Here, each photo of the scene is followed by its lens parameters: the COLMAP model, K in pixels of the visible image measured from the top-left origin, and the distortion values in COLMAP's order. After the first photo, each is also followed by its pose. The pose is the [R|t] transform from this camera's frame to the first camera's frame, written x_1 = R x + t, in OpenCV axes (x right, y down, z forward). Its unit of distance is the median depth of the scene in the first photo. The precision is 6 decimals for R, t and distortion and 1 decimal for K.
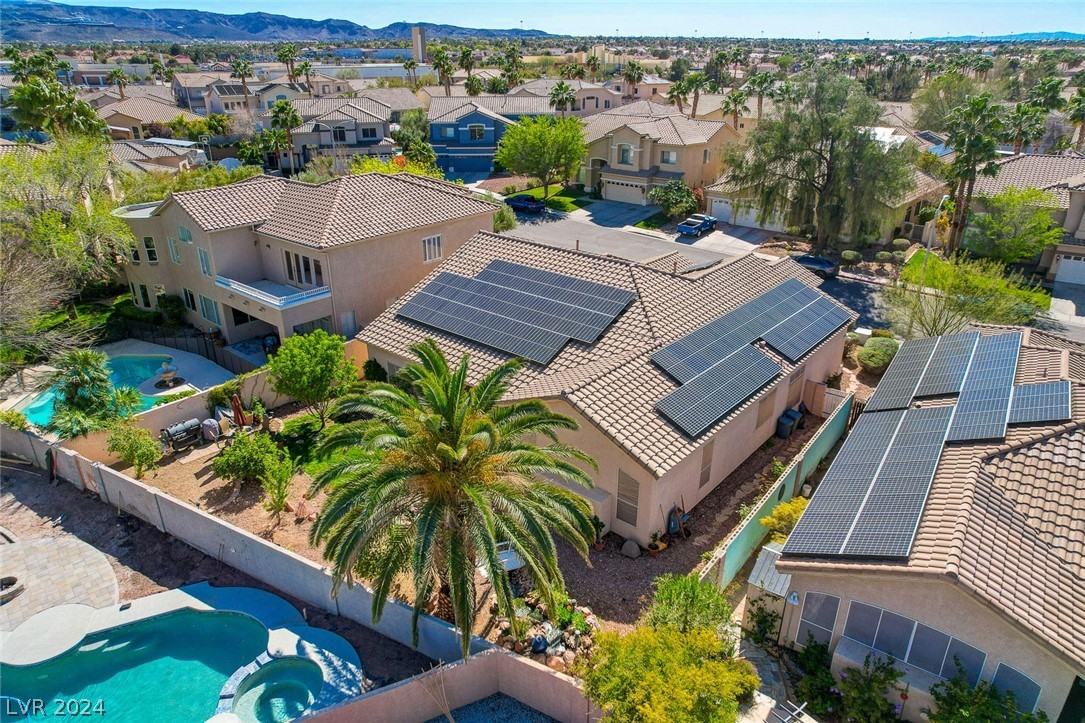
lens RADIAL K [[693.4, 0, 547.1], [0, 693.4, 358.6], [0, 0, 1]] dist [-0.072130, 0.066491]
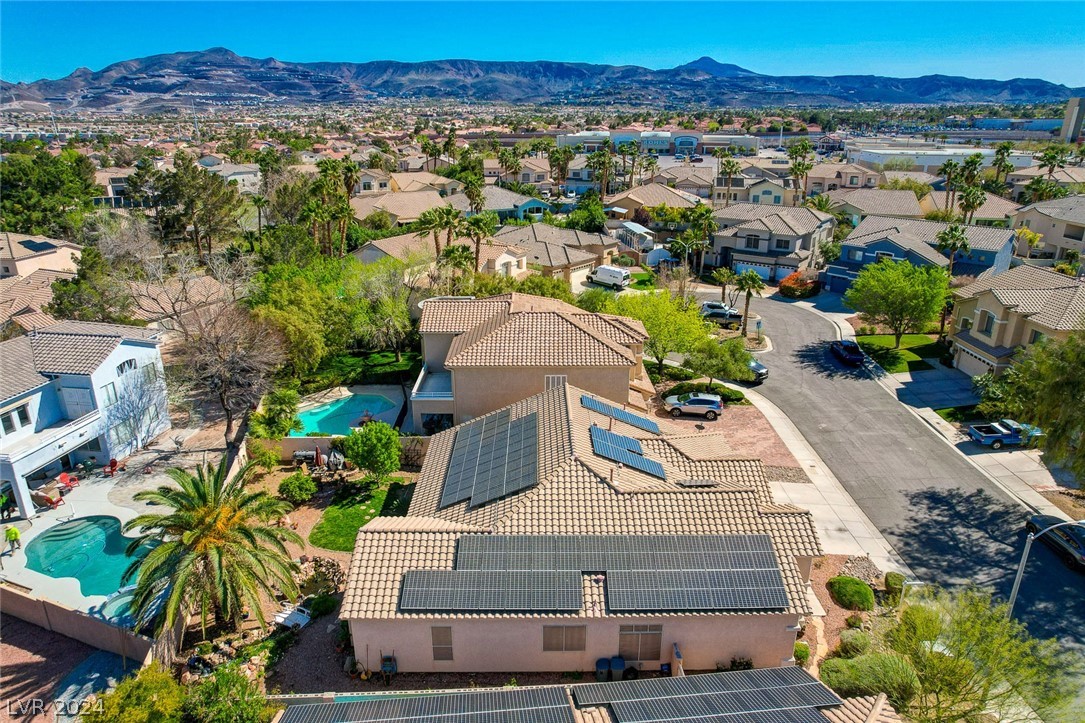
lens RADIAL K [[693.4, 0, 547.1], [0, 693.4, 358.6], [0, 0, 1]] dist [-0.072130, 0.066491]
pose [[0.658821, 0.247993, -0.710249, 0.719882], [-0.302631, 0.951711, 0.051584, -0.284184], [0.688744, 0.180959, 0.702058, 0.162451]]
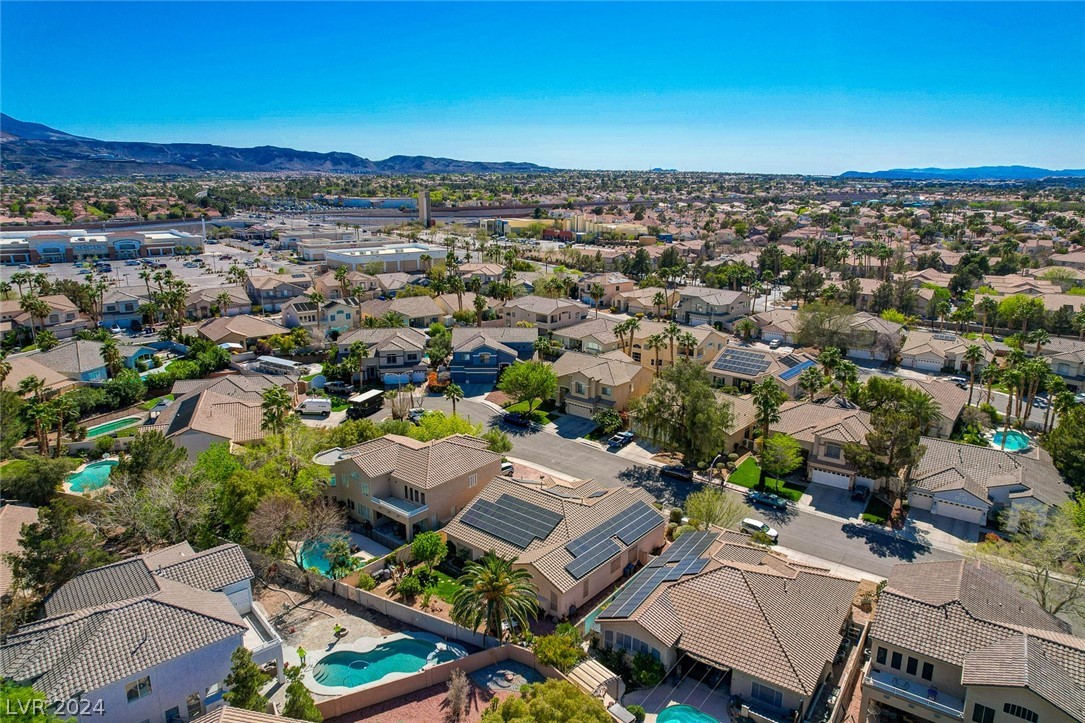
lens RADIAL K [[693.4, 0, 547.1], [0, 693.4, 358.6], [0, 0, 1]] dist [-0.072130, 0.066491]
pose [[0.999902, 0.002152, 0.013832, 0.030874], [0.000193, 0.985896, -0.167357, -0.190911], [-0.013997, 0.167343, 0.985799, -1.214116]]
